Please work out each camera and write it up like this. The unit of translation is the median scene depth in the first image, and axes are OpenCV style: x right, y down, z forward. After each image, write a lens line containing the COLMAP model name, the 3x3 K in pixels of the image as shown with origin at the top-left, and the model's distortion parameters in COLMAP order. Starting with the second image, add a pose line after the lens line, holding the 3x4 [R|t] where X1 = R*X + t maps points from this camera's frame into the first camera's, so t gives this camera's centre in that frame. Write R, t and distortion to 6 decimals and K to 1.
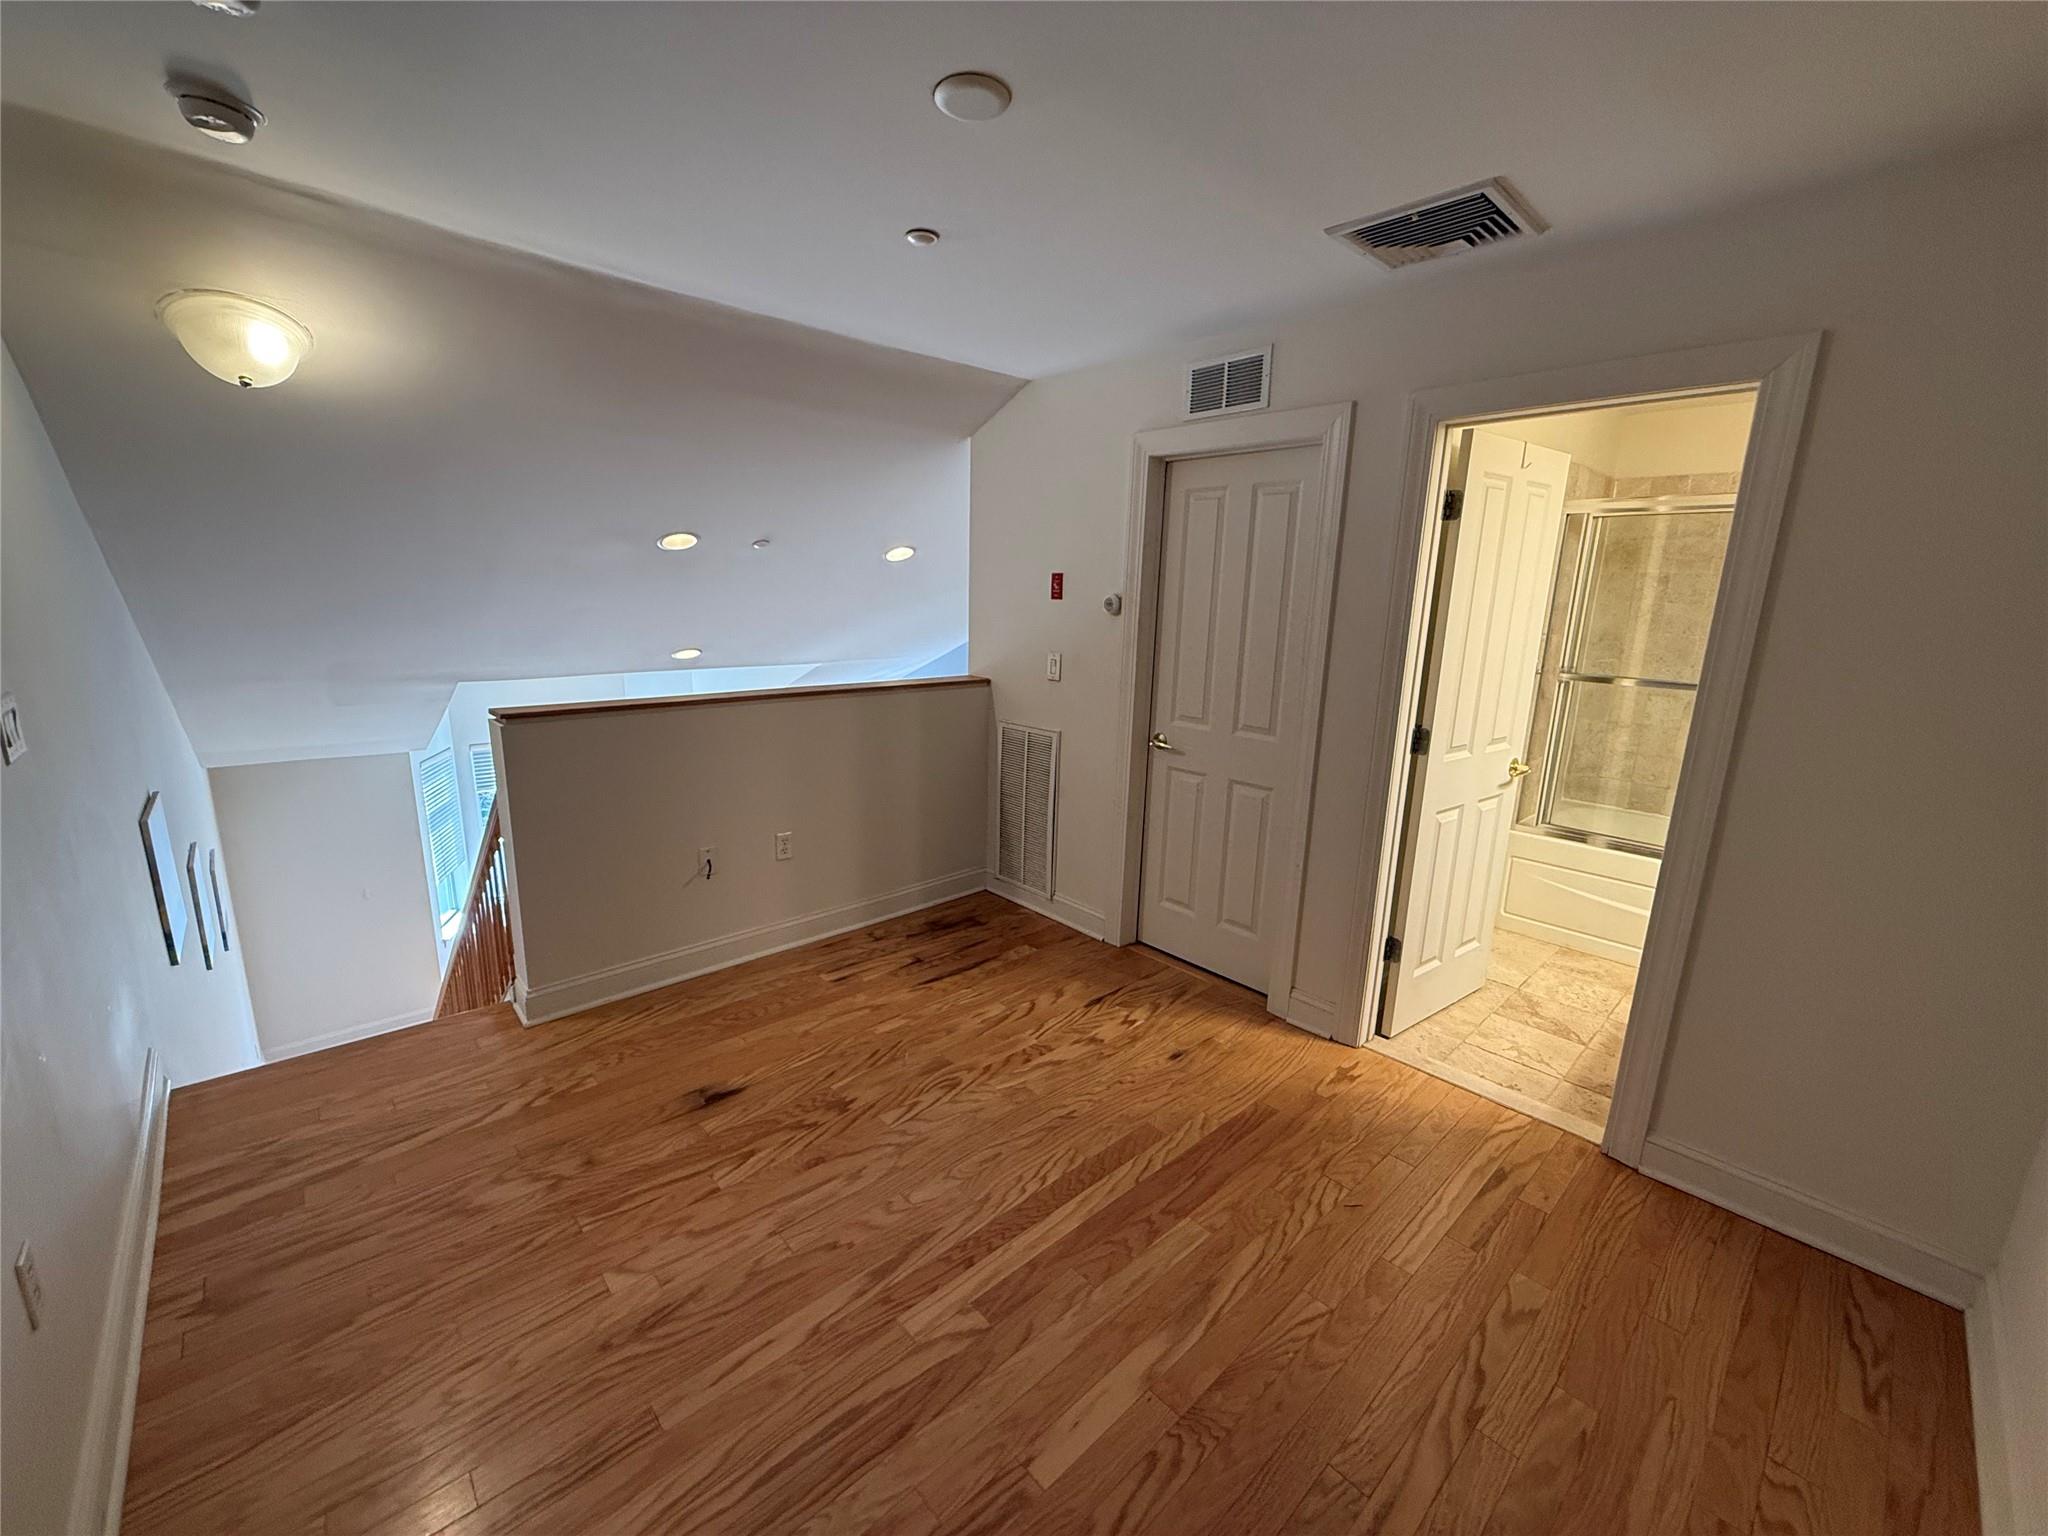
lens RADIAL K [[819.5, 0, 1021.4], [0, 819.5, 769.1], [0, 0, 1]] dist [0.002194, -0.001607]
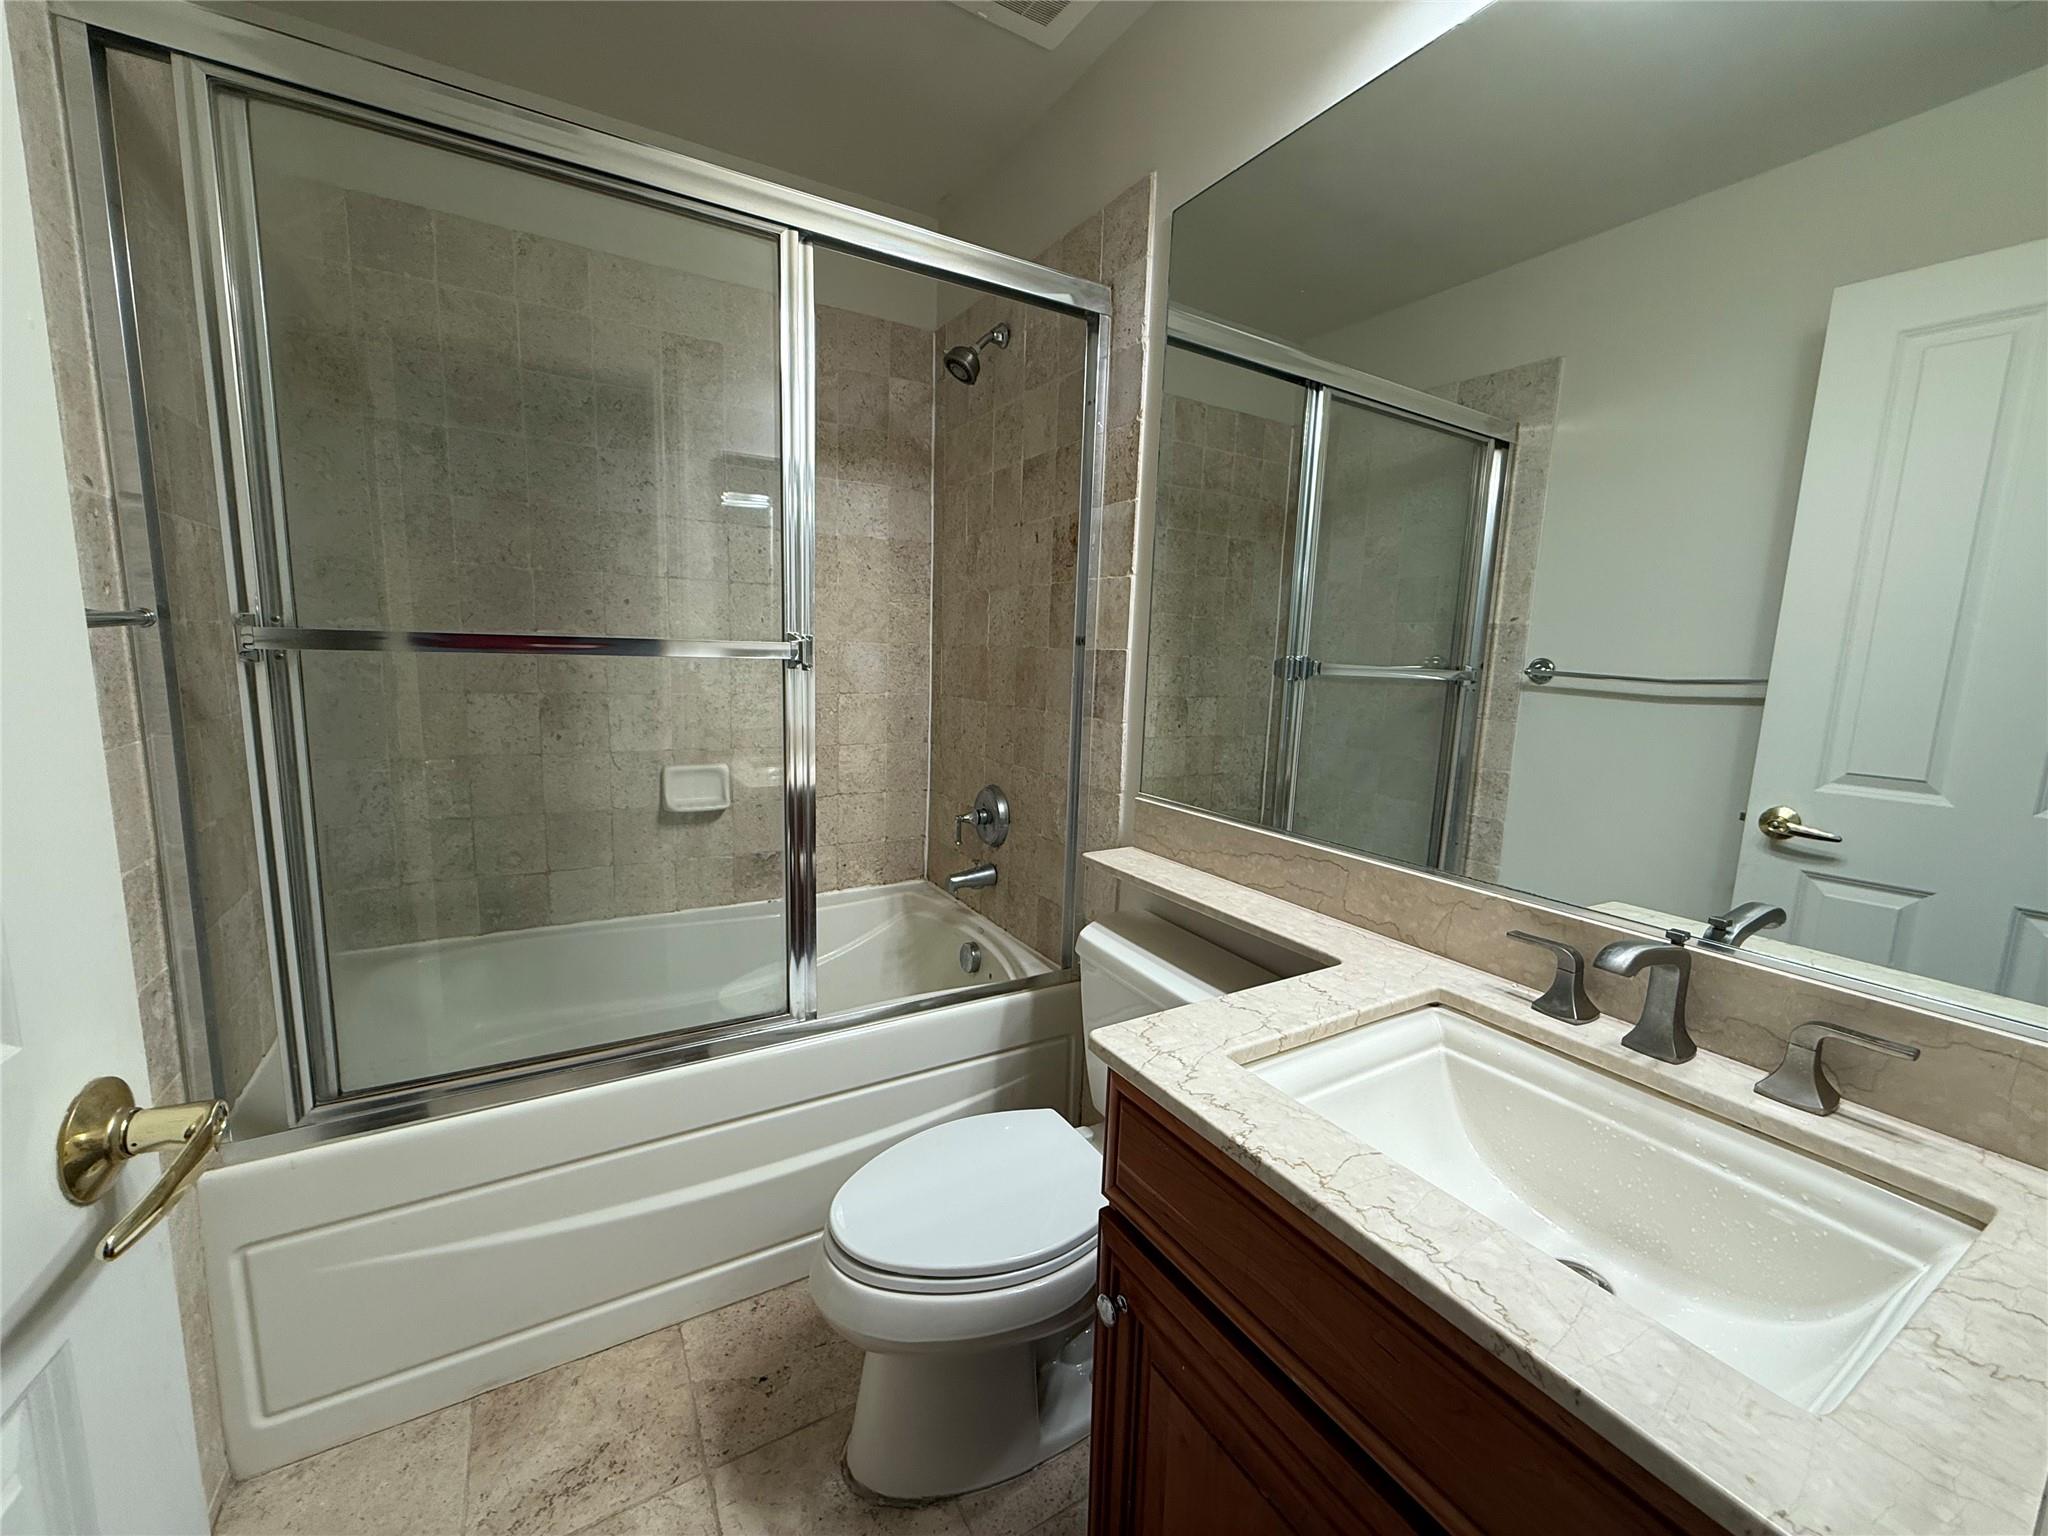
lens RADIAL K [[819.5, 0, 1025.8], [0, 819.5, 775.5], [0, 0, 1]] dist [0.002194, -0.001607]
pose [[0.213883, -0.164561, 0.962899, 0.418599], [0.183087, 0.974994, 0.125960, -0.049220], [-0.959548, 0.149354, 0.238664, 0.656790]]
